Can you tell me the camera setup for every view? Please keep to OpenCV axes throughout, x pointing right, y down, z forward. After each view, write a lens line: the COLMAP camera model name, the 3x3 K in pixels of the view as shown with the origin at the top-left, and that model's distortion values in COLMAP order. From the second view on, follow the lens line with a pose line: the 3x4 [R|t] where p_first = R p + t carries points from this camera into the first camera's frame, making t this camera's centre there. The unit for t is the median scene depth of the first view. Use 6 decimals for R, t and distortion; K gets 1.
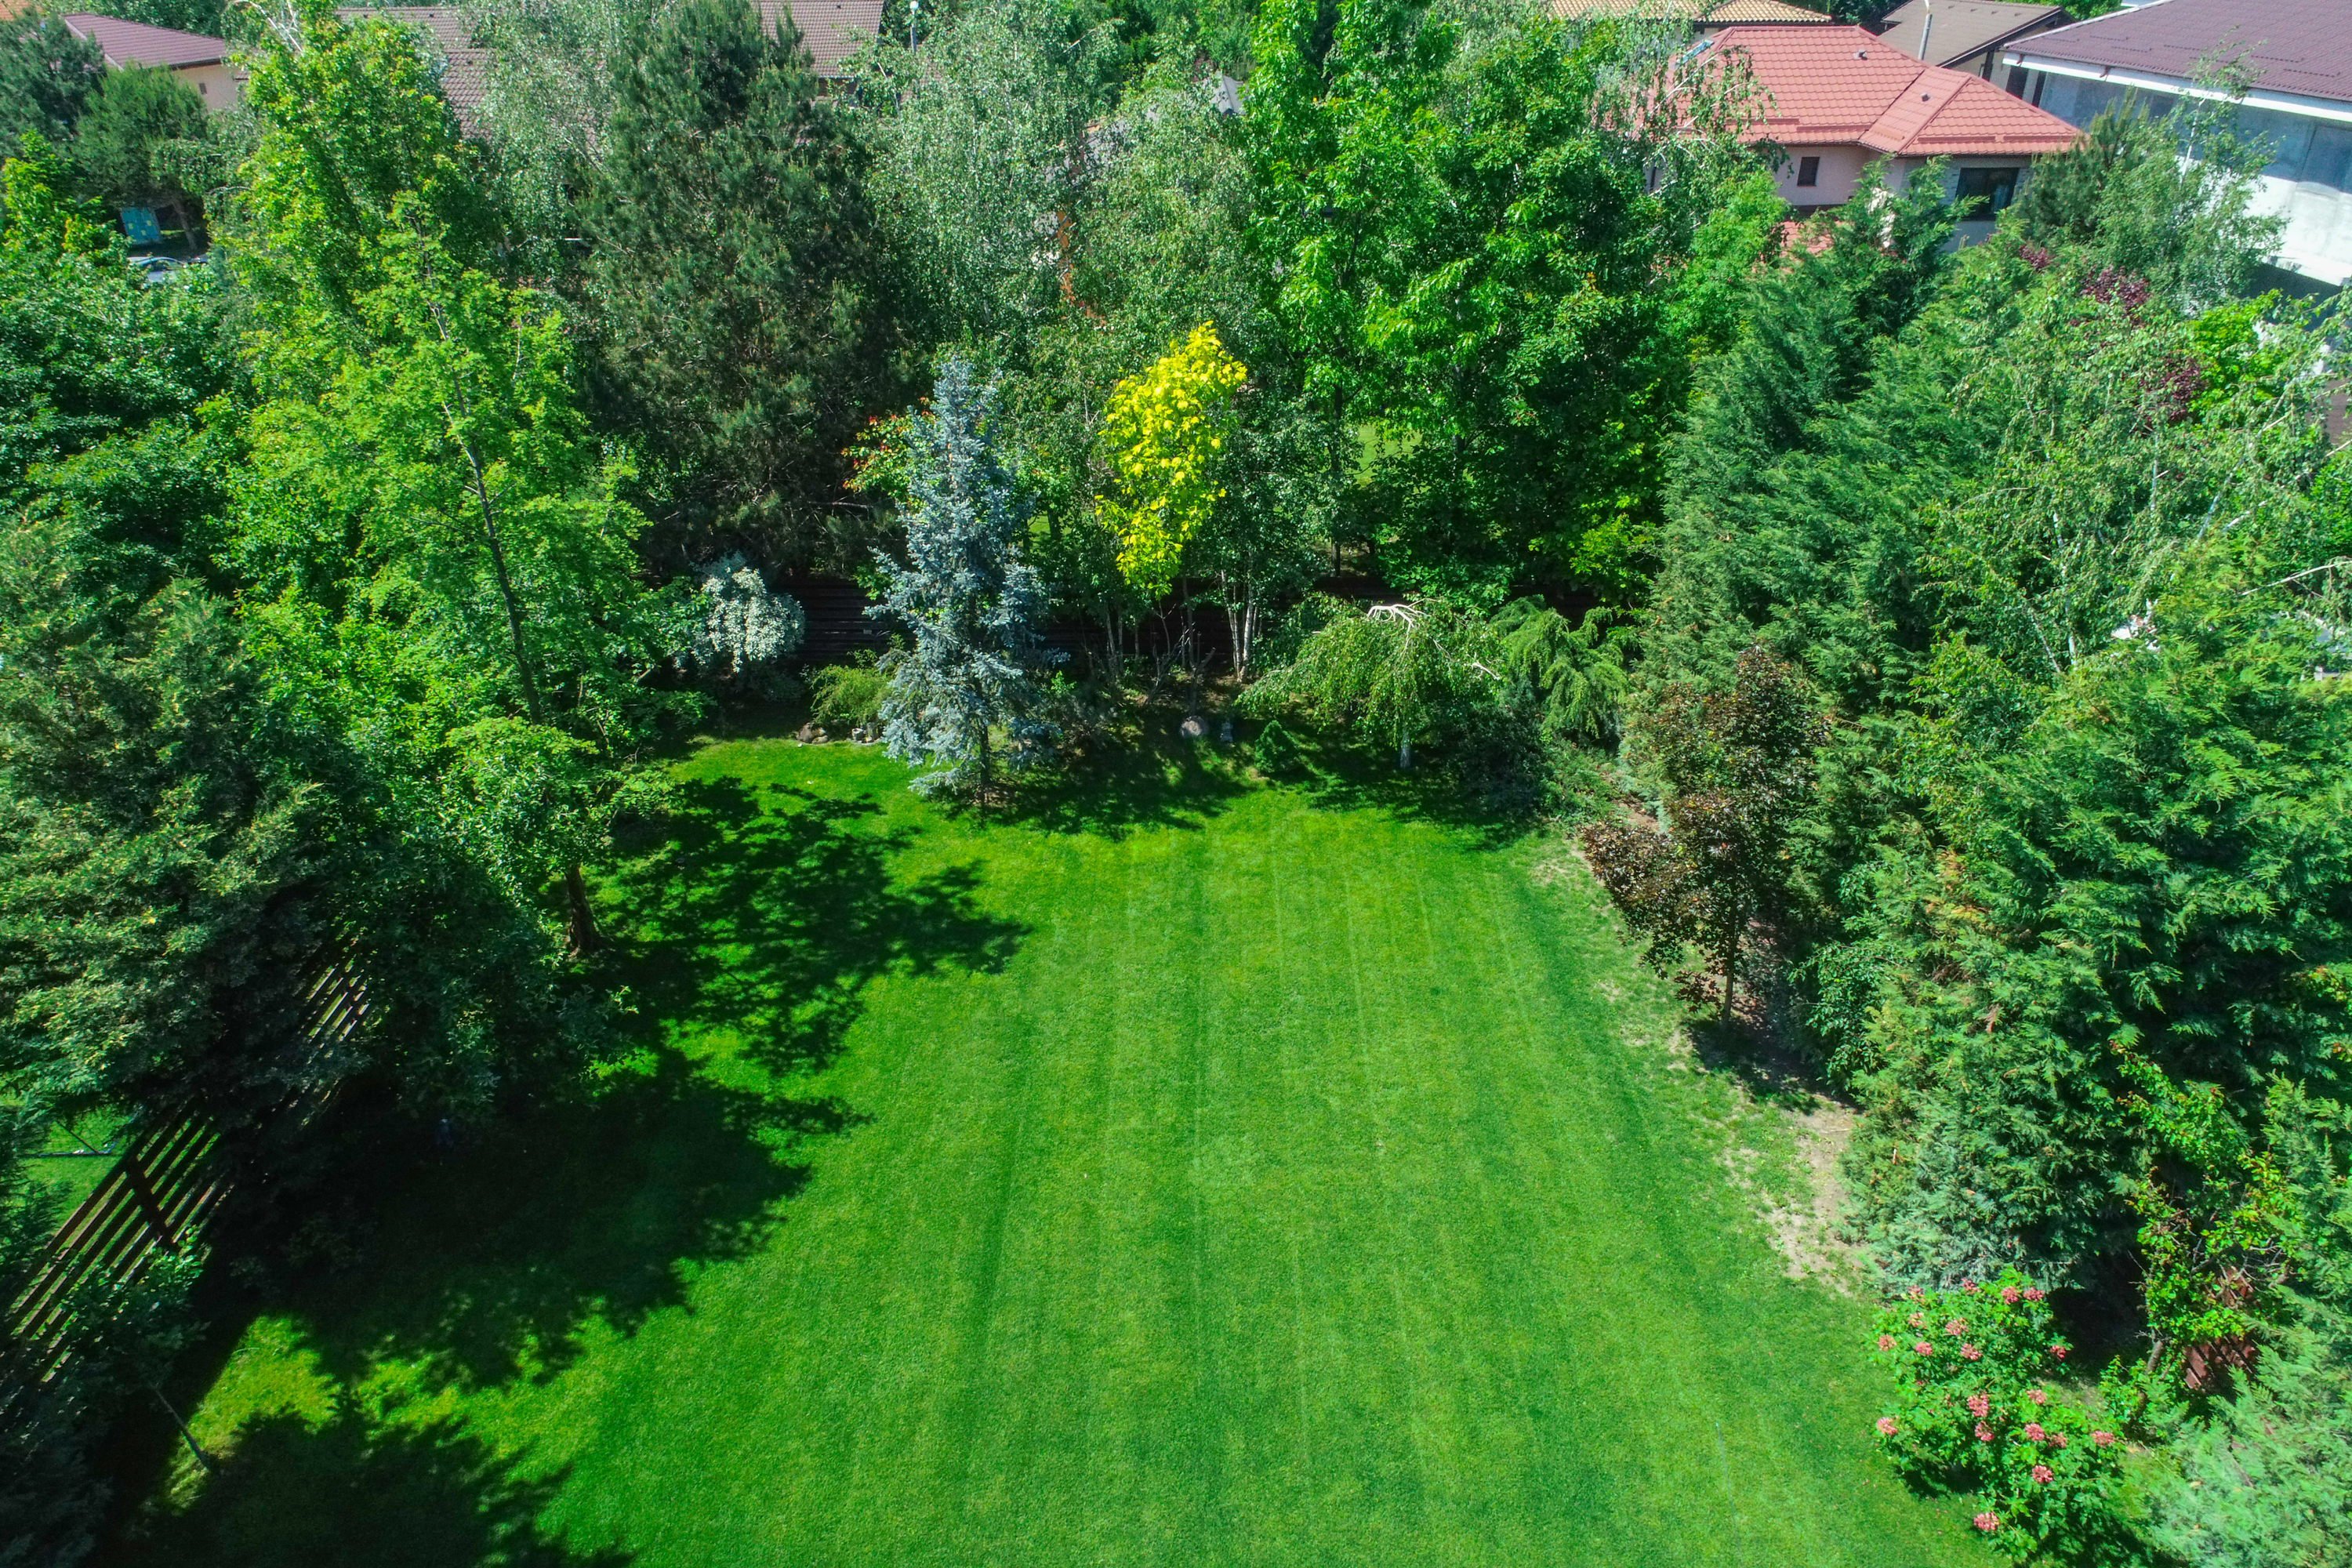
lens RADIAL K [[1510.8, 0, 1176.0], [0, 1510.8, 784.0], [0, 0, 1]] dist [0.004989, 0.000267]
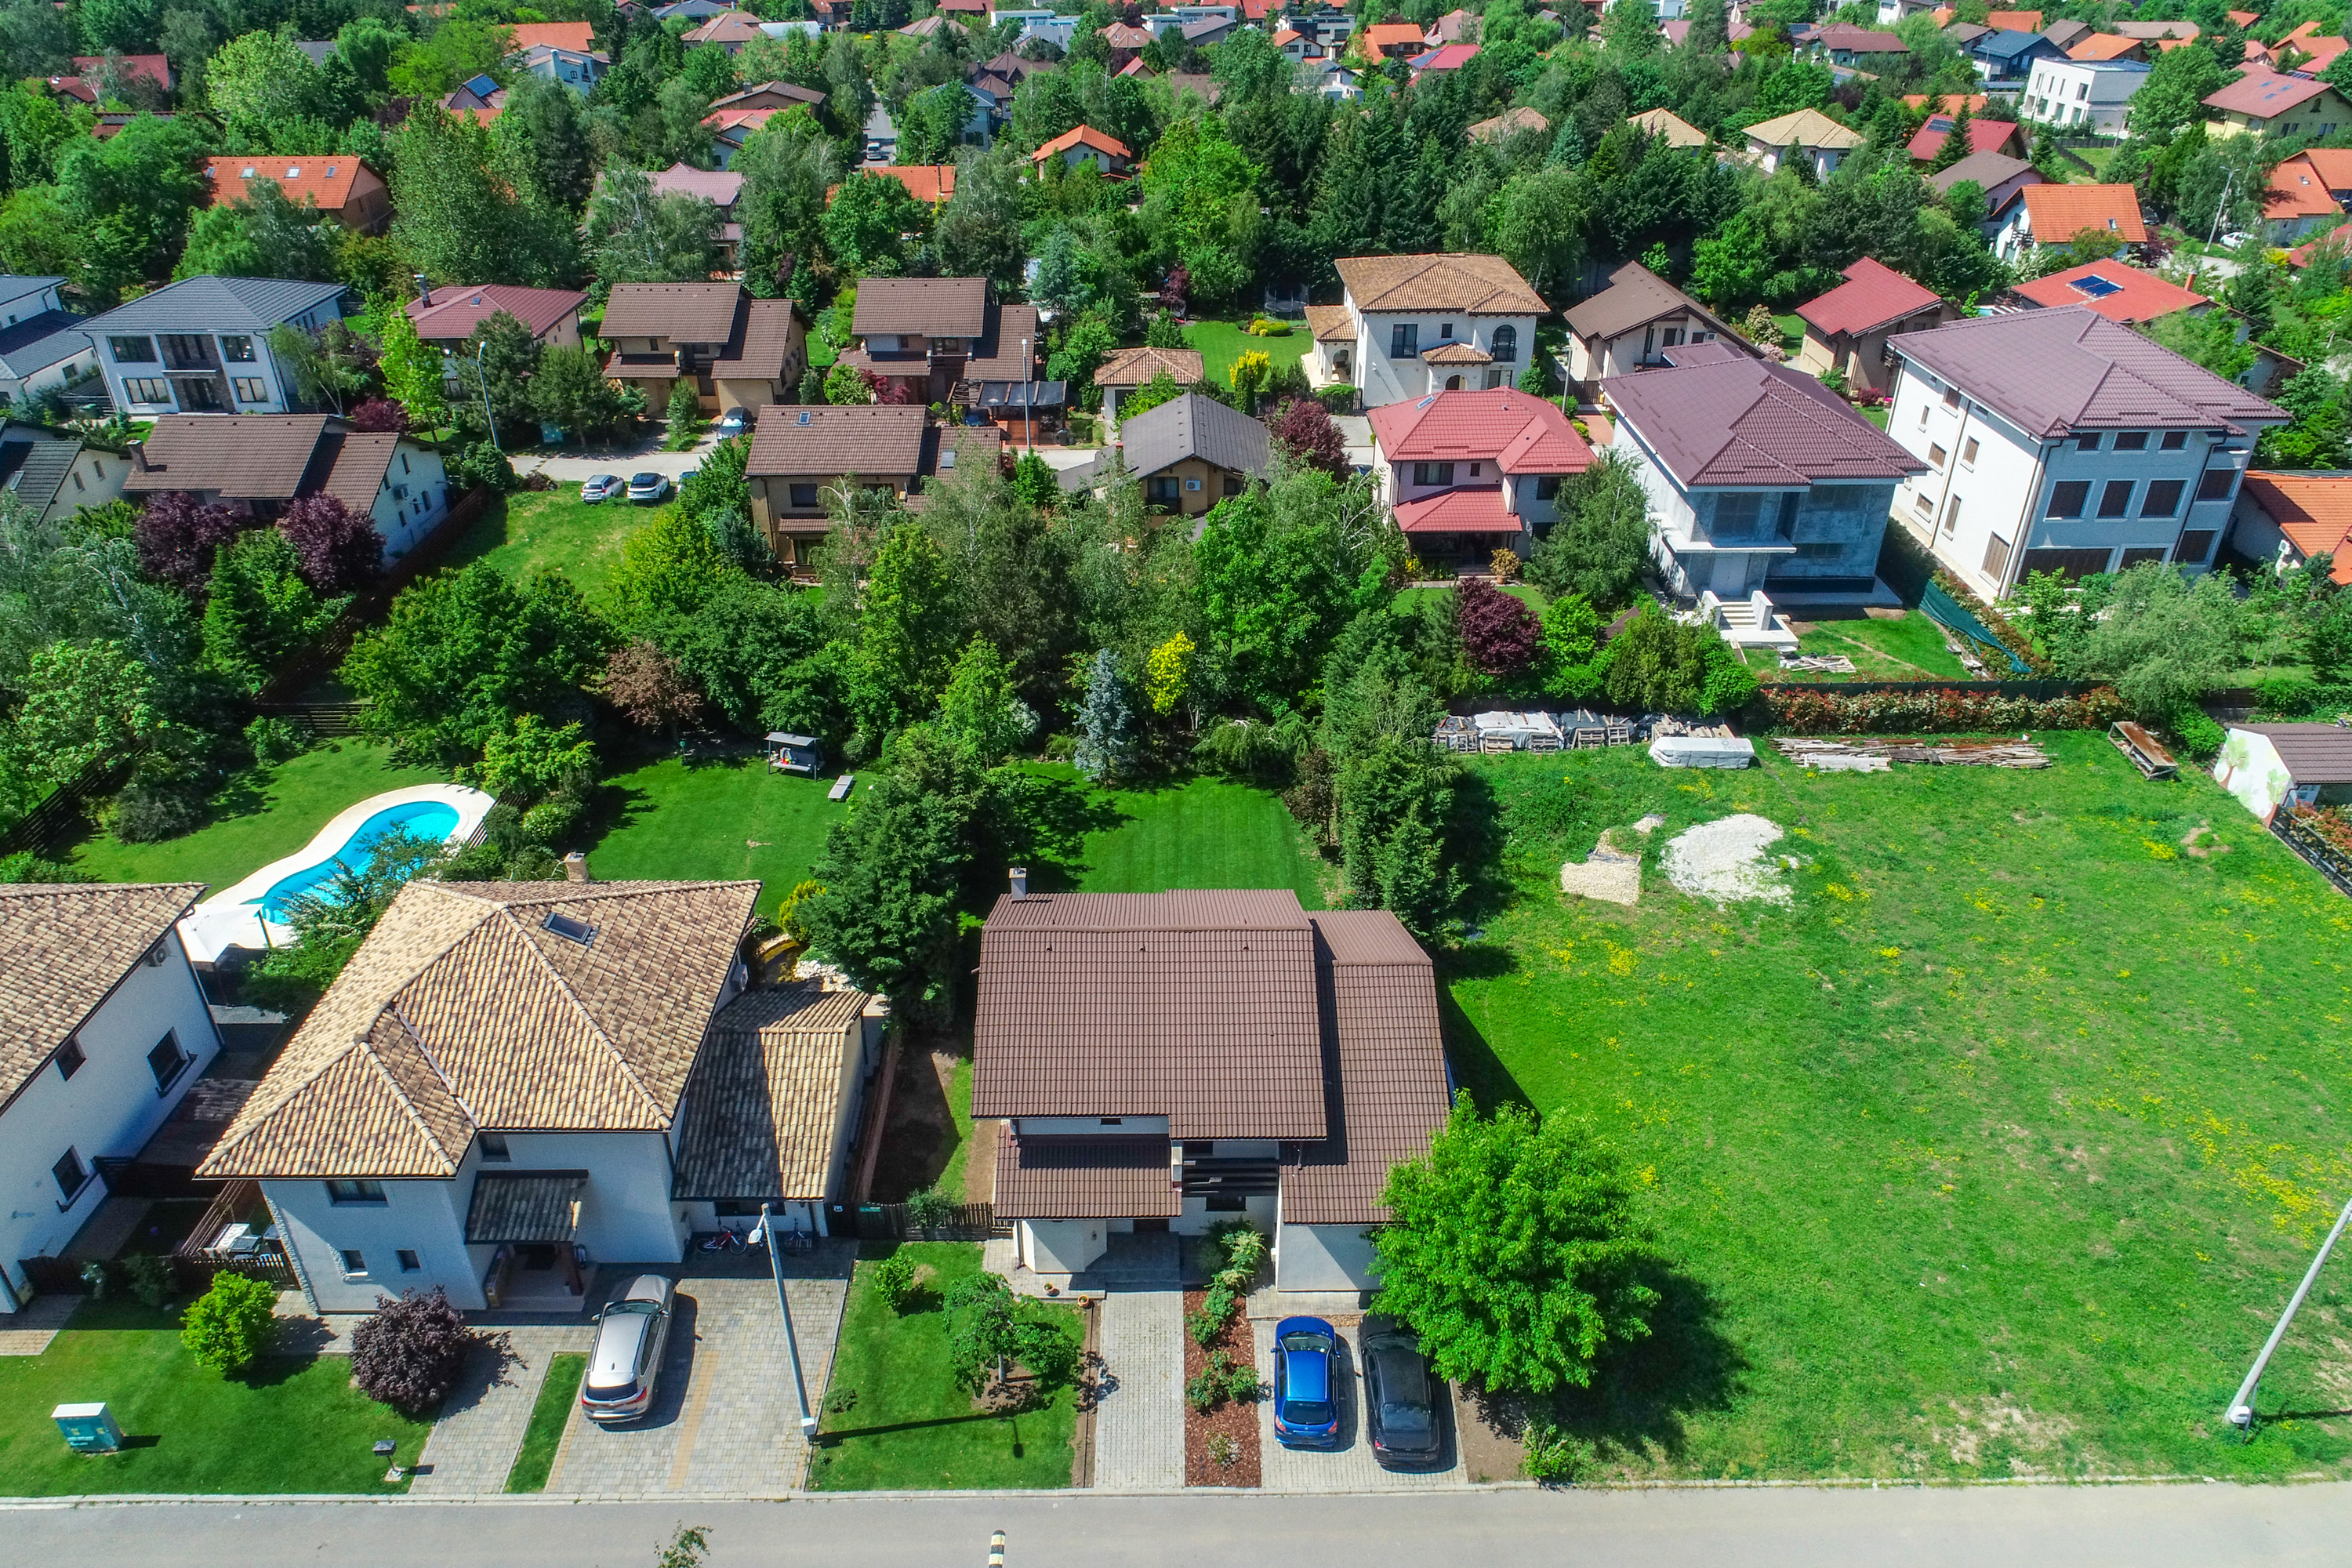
lens RADIAL K [[1510.8, 0, 1176.0], [0, 1510.8, 784.0], [0, 0, 1]] dist [0.004989, 0.000267]
pose [[0.999966, -0.006085, -0.005650, 0.024262], [0.006289, 0.999303, 0.036797, -0.101018], [0.005422, -0.036831, 0.999307, -2.110155]]
